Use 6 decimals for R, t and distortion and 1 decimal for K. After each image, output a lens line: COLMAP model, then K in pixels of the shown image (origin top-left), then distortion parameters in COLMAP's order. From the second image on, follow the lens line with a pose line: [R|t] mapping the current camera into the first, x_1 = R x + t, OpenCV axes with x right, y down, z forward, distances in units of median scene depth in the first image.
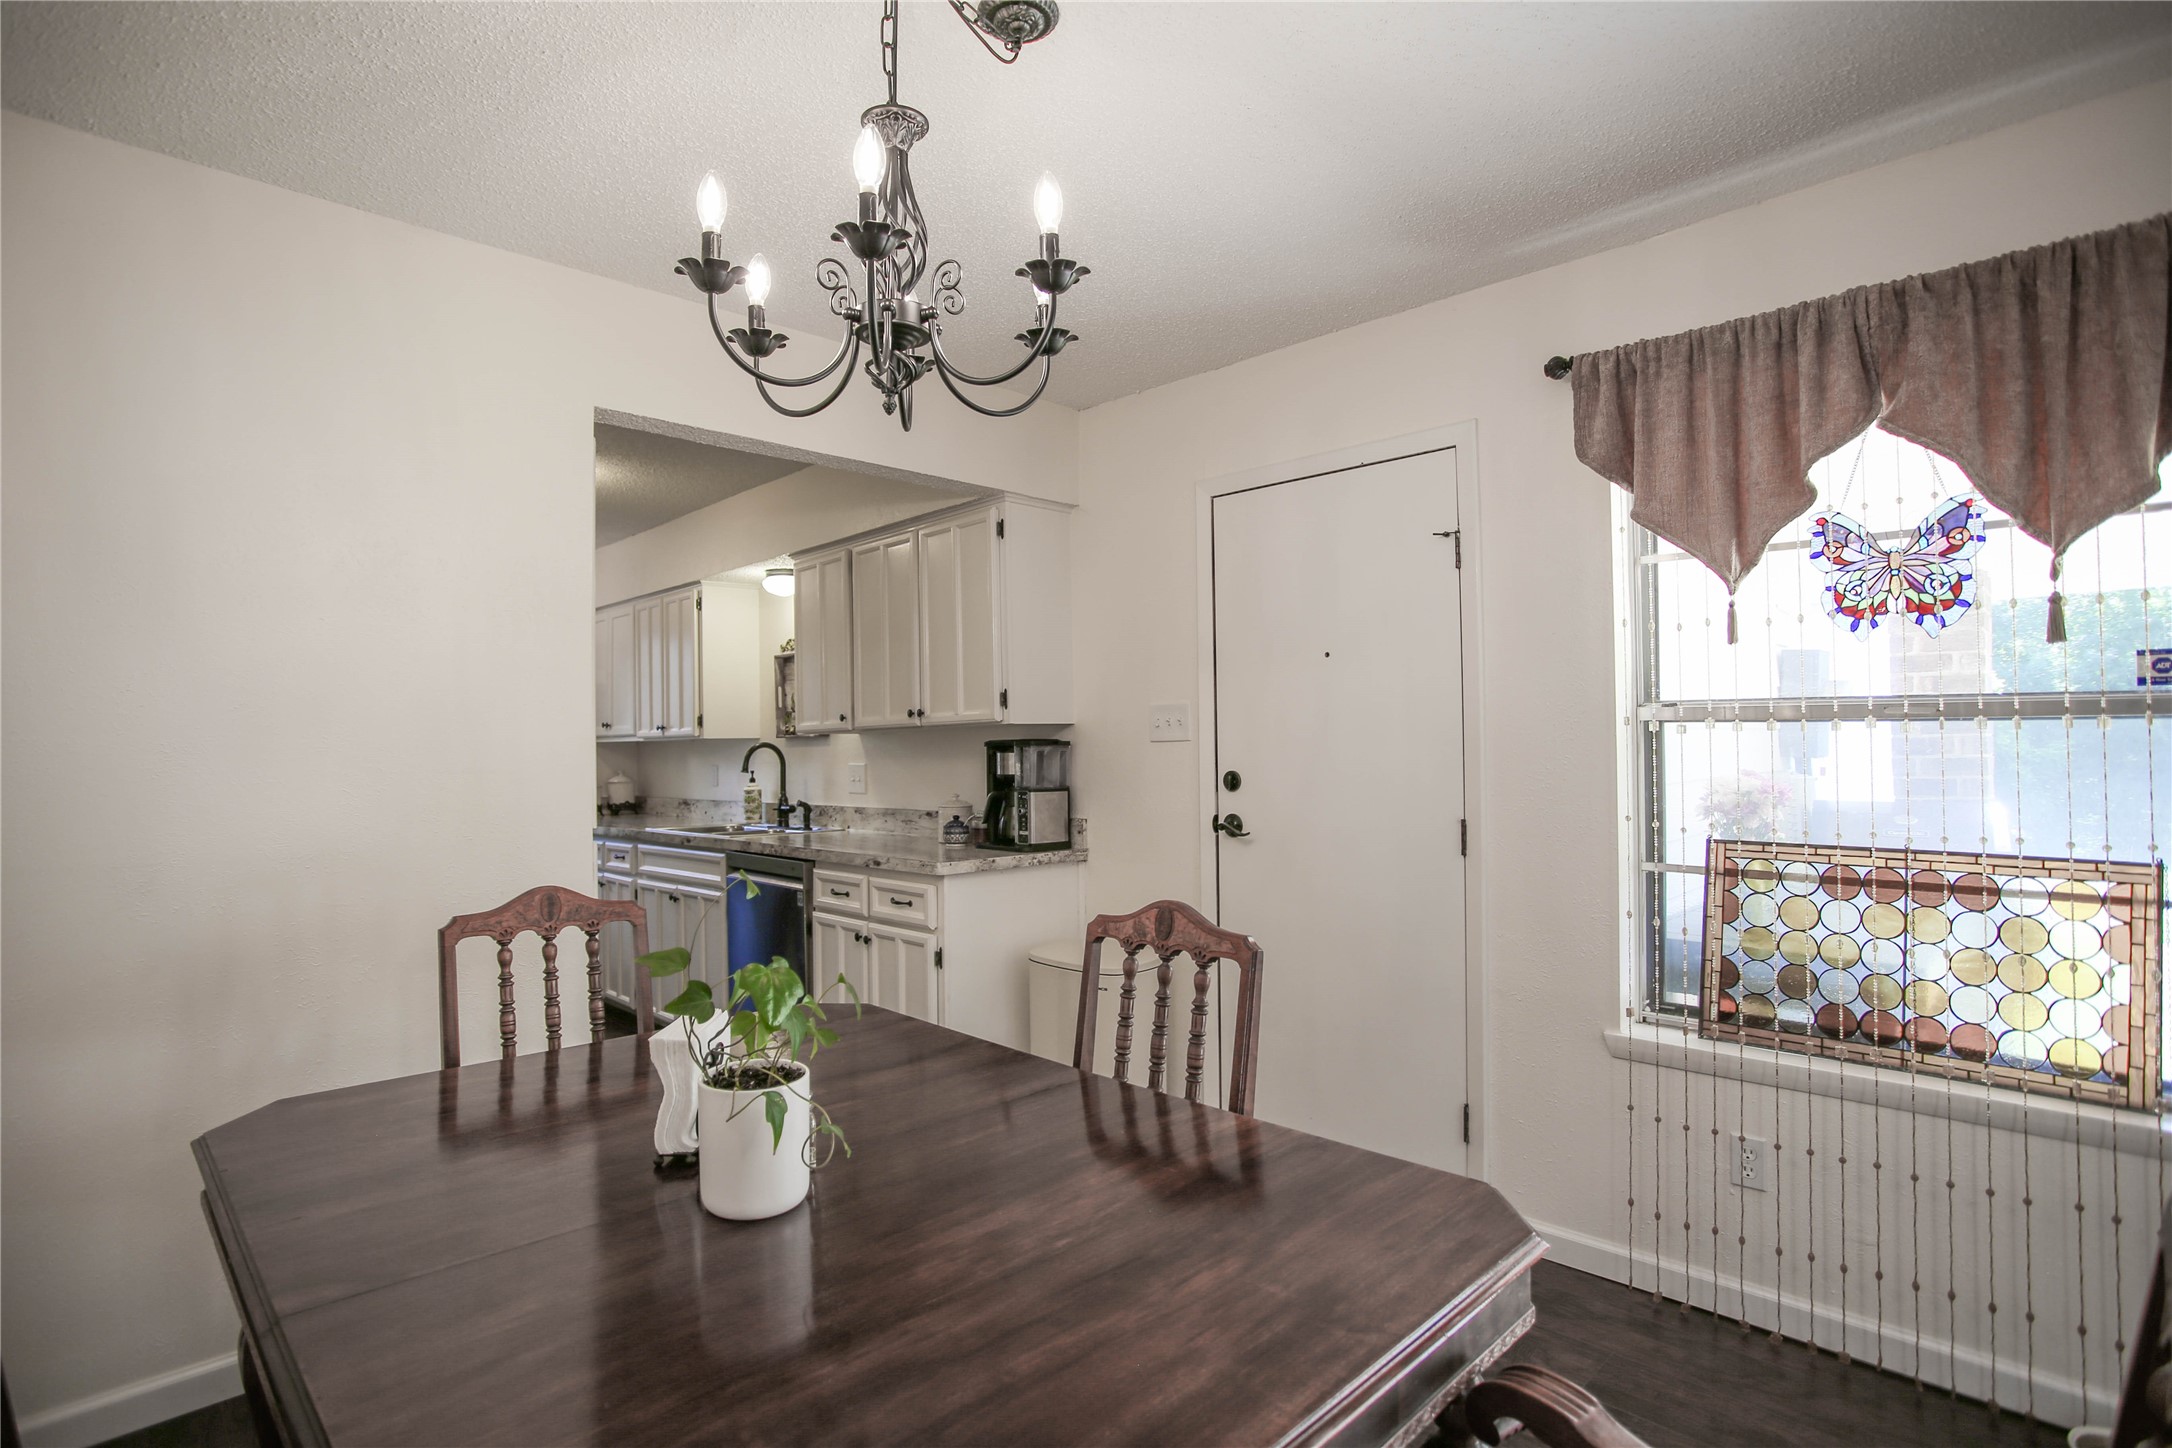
lens RADIAL K [[1053.9, 0, 1044.1], [0, 1053.9, 729.5], [0, 0, 1]] dist [-0.063639, 0.020987]
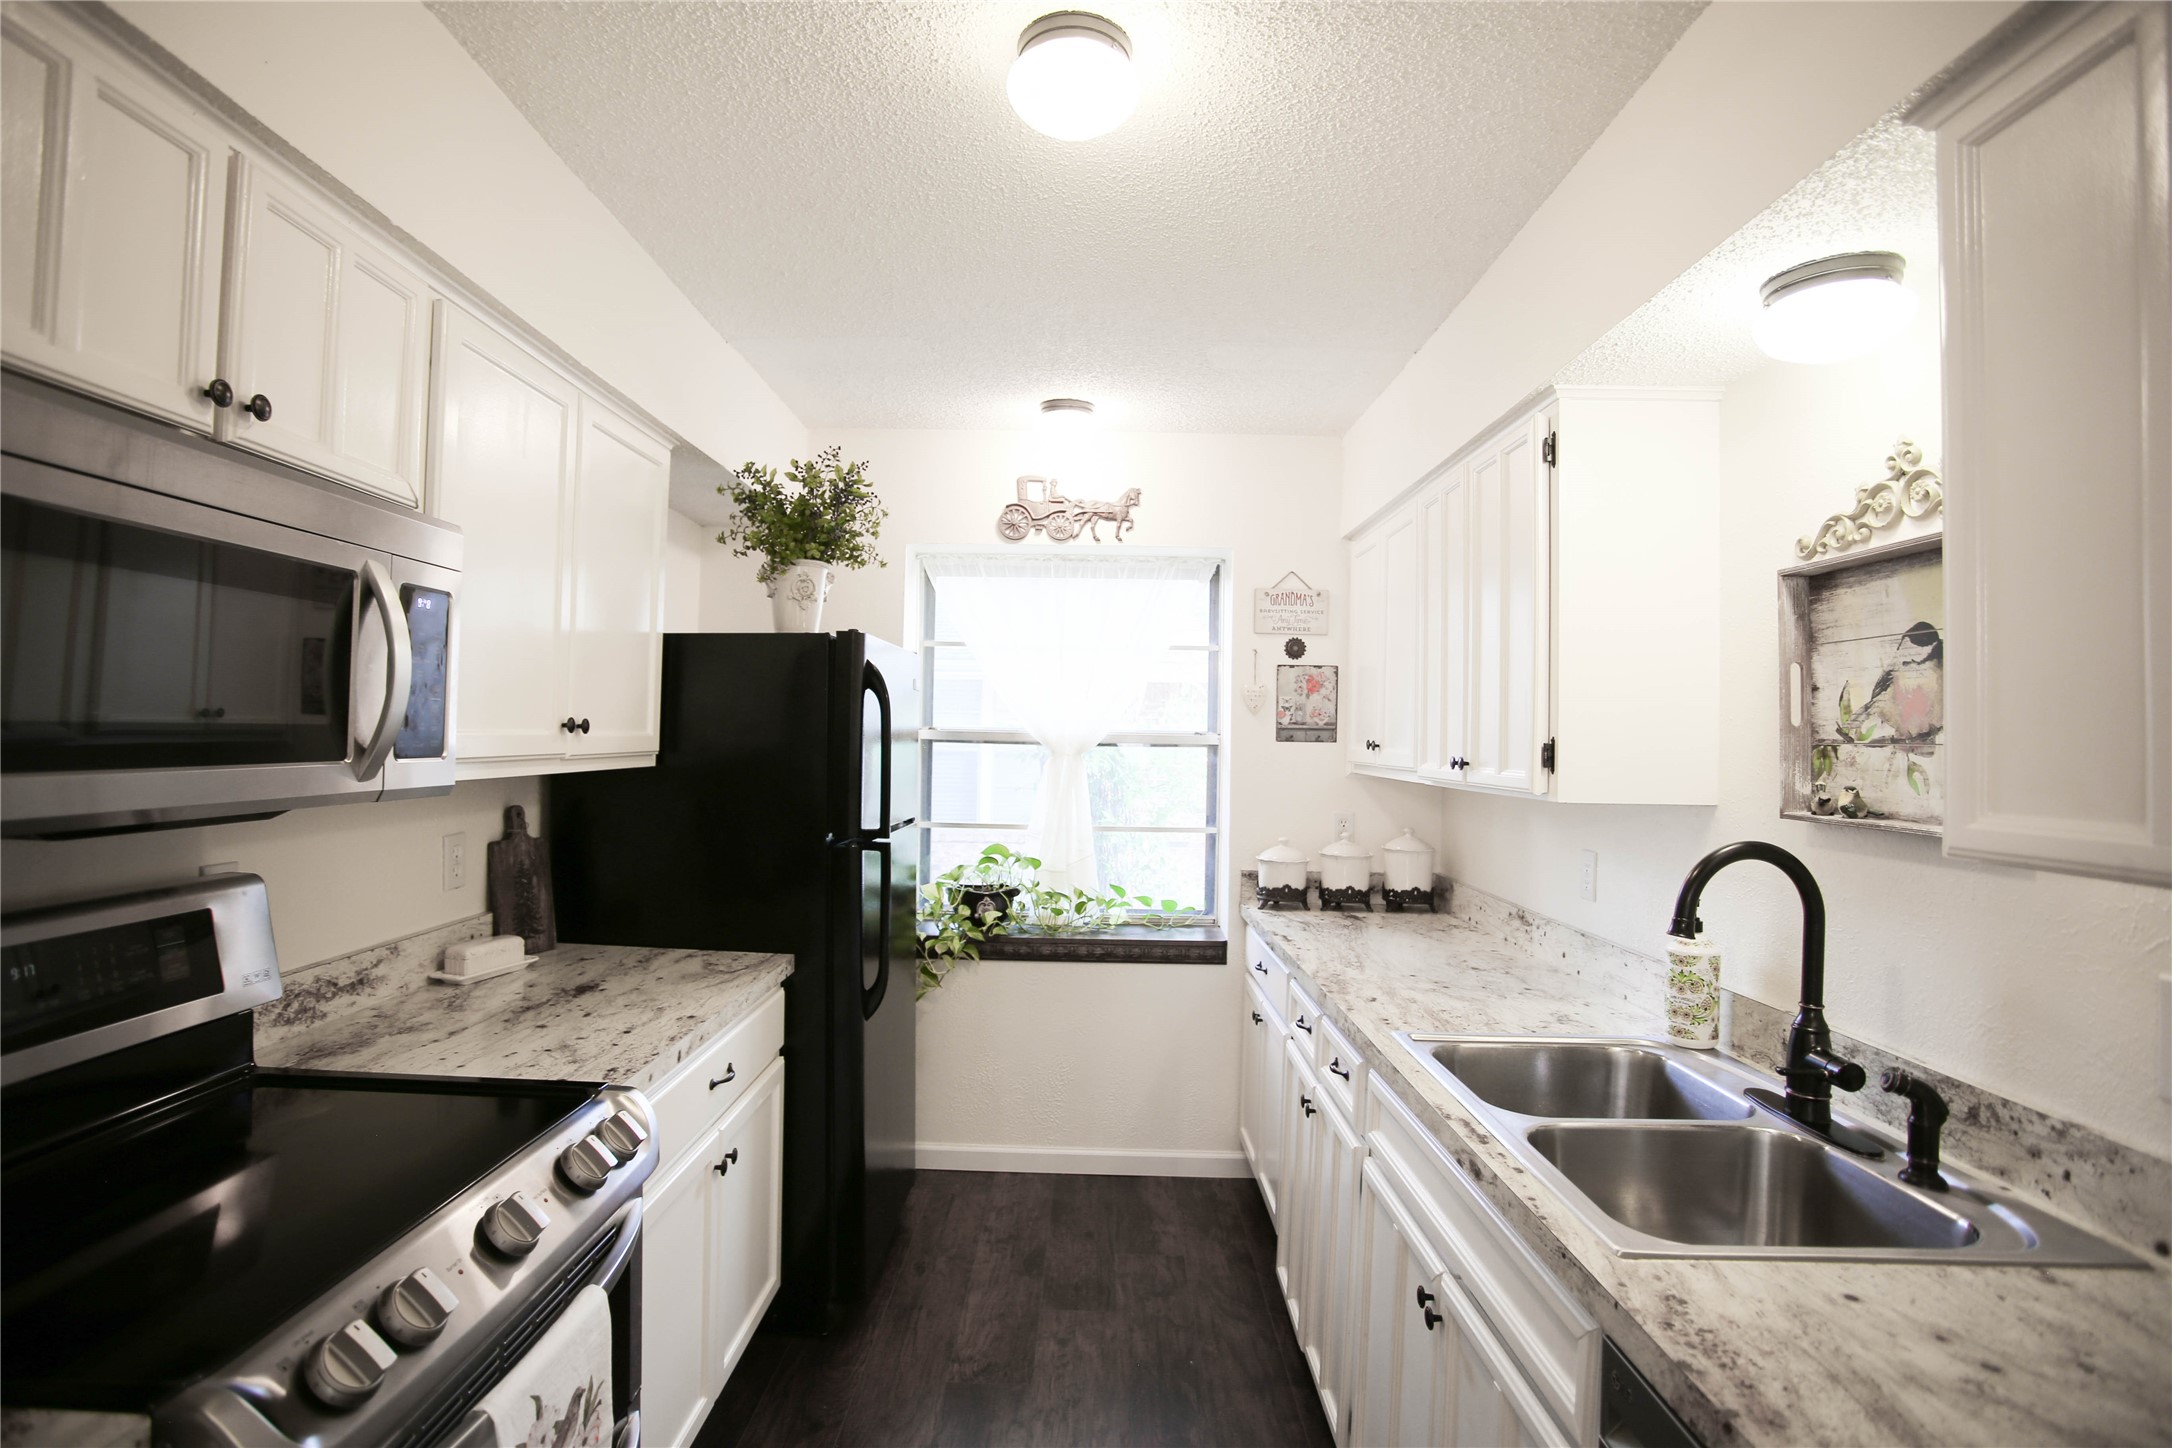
lens RADIAL K [[1053.9, 0, 1069.7], [0, 1053.9, 716.2], [0, 0, 1]] dist [-0.063639, 0.020987]
pose [[0.711872, 0.018116, -0.702076, -0.196562], [-0.021523, 0.999760, 0.003974, -0.021580], [0.701980, 0.012282, 0.712091, 0.638435]]
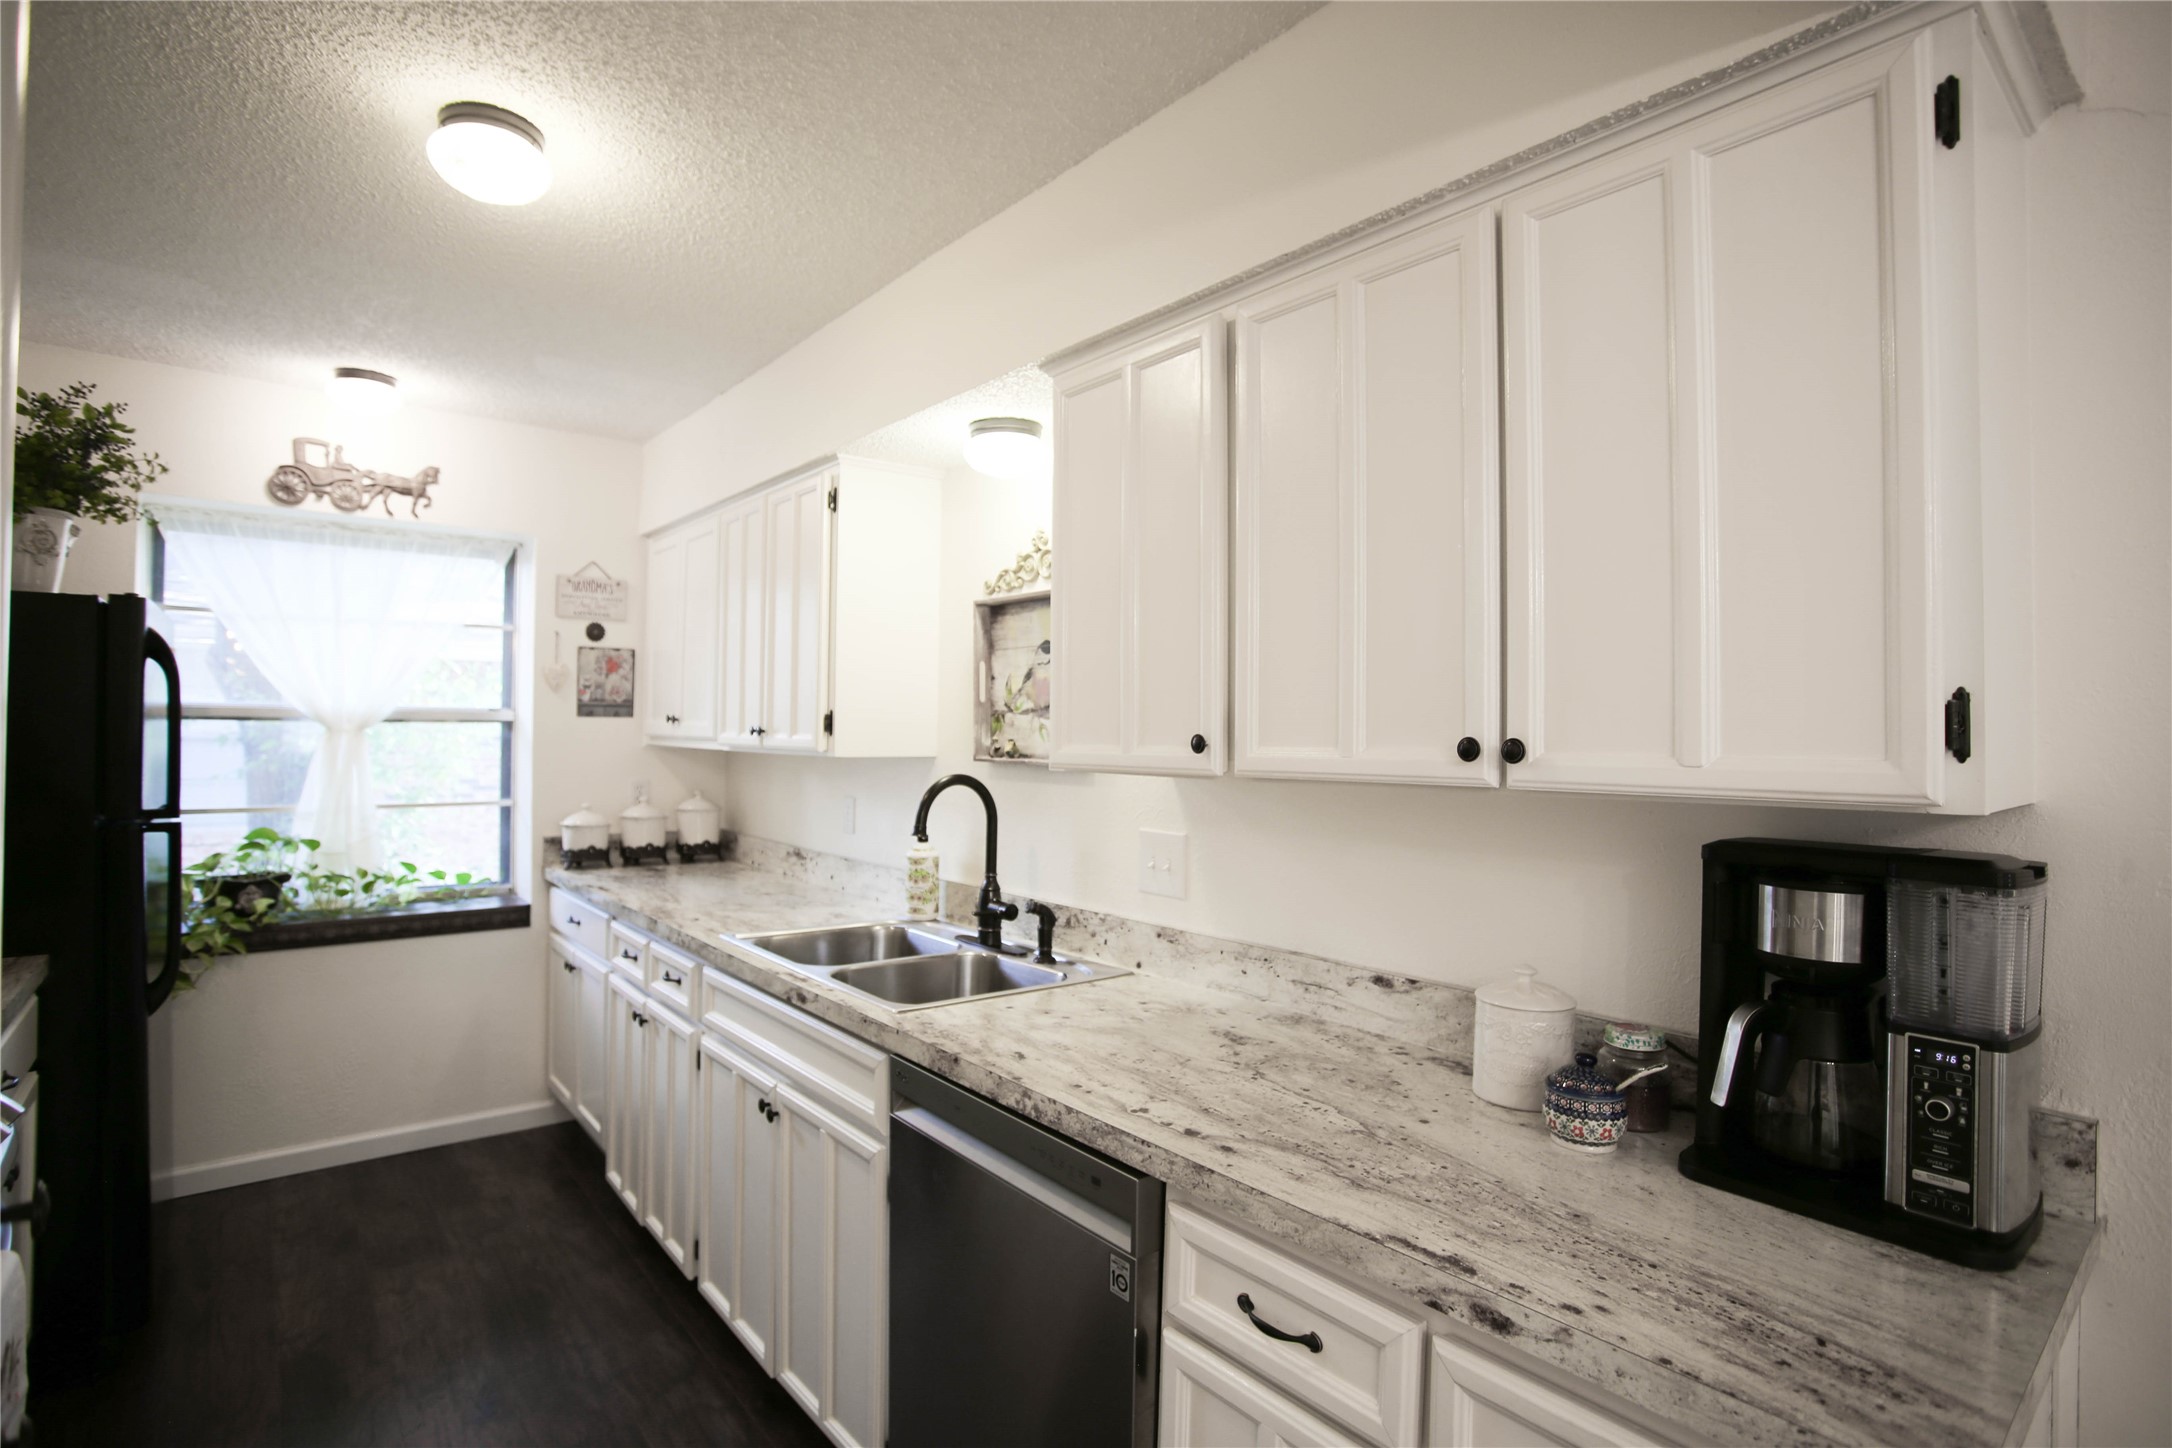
lens RADIAL K [[1053.9, 0, 1070.4], [0, 1053.9, 723.5], [0, 0, 1]] dist [-0.063639, 0.020987]
pose [[0.996504, 0.028927, -0.078378, -0.175528], [-0.028121, 0.999540, 0.011374, -0.018389], [0.078671, -0.009130, 0.996859, 0.510417]]
